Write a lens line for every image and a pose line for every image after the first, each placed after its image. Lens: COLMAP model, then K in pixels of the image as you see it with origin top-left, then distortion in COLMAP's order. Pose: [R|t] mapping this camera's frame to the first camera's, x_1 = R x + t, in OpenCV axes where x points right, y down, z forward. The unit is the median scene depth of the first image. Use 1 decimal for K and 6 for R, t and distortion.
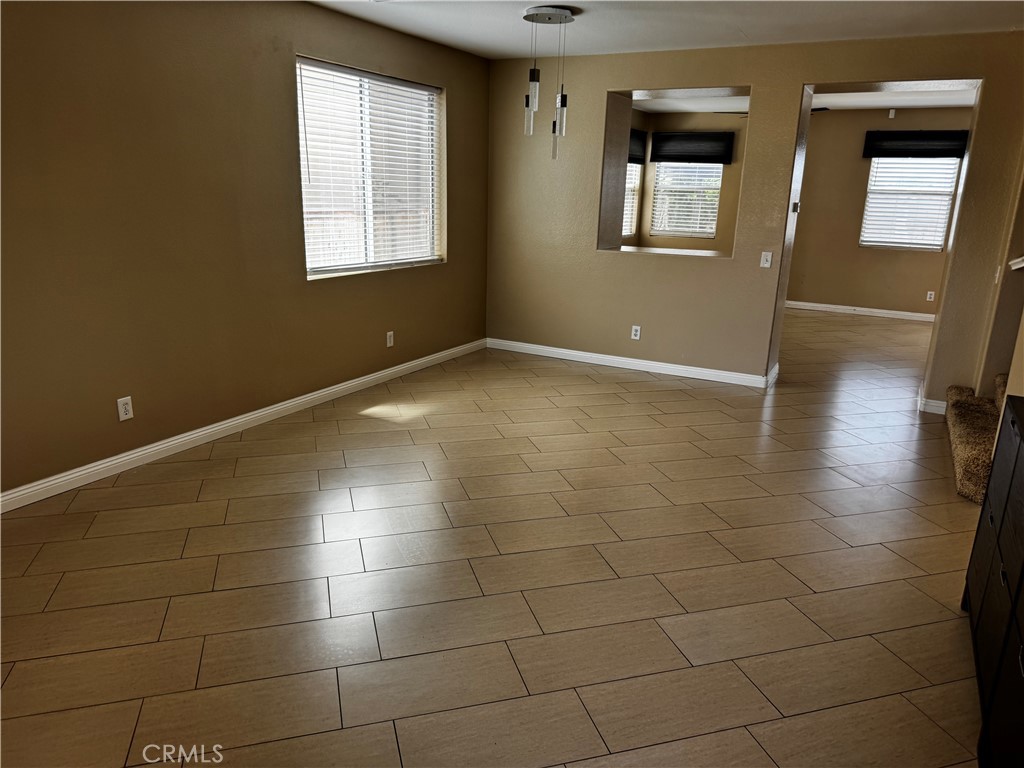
lens RADIAL K [[730.0, 0, 510.8], [0, 730.0, 386.8], [0, 0, 1]] dist [0.052067, -0.053201]
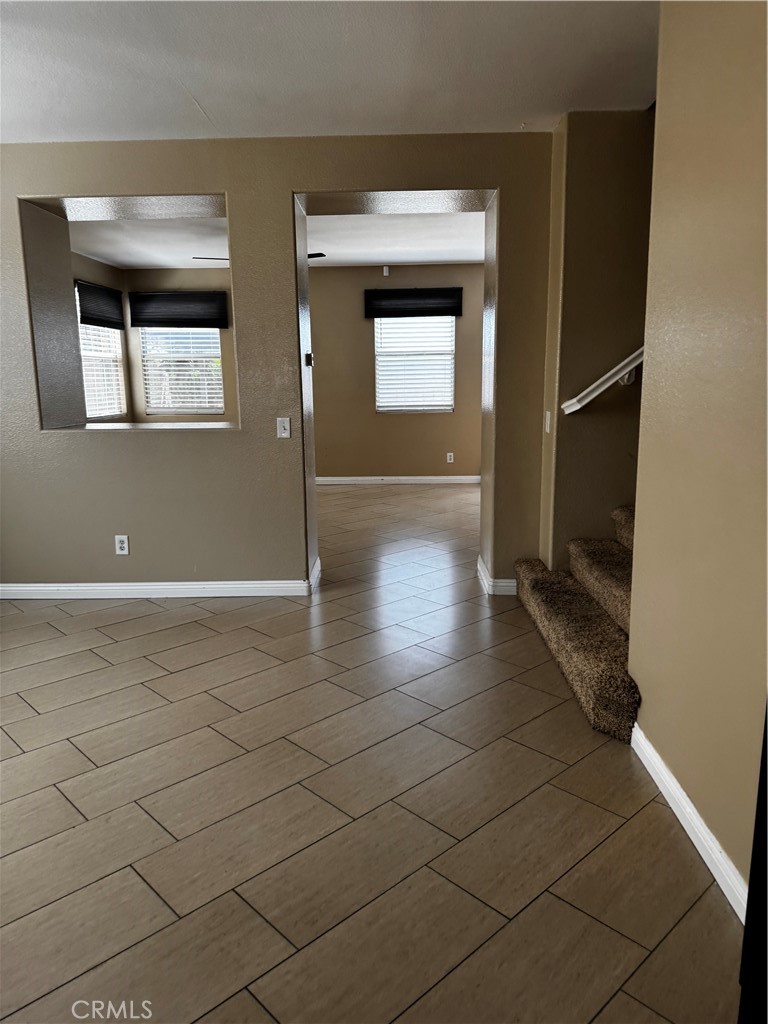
lens RADIAL K [[730.0, 0, 388.6], [0, 730.0, 511.0], [0, 0, 1]] dist [0.052067, -0.053201]
pose [[0.888854, -0.123697, 0.441177, 0.080726], [0.159415, 0.986201, -0.044668, -0.029775], [-0.429564, 0.110033, 0.896308, 0.230070]]
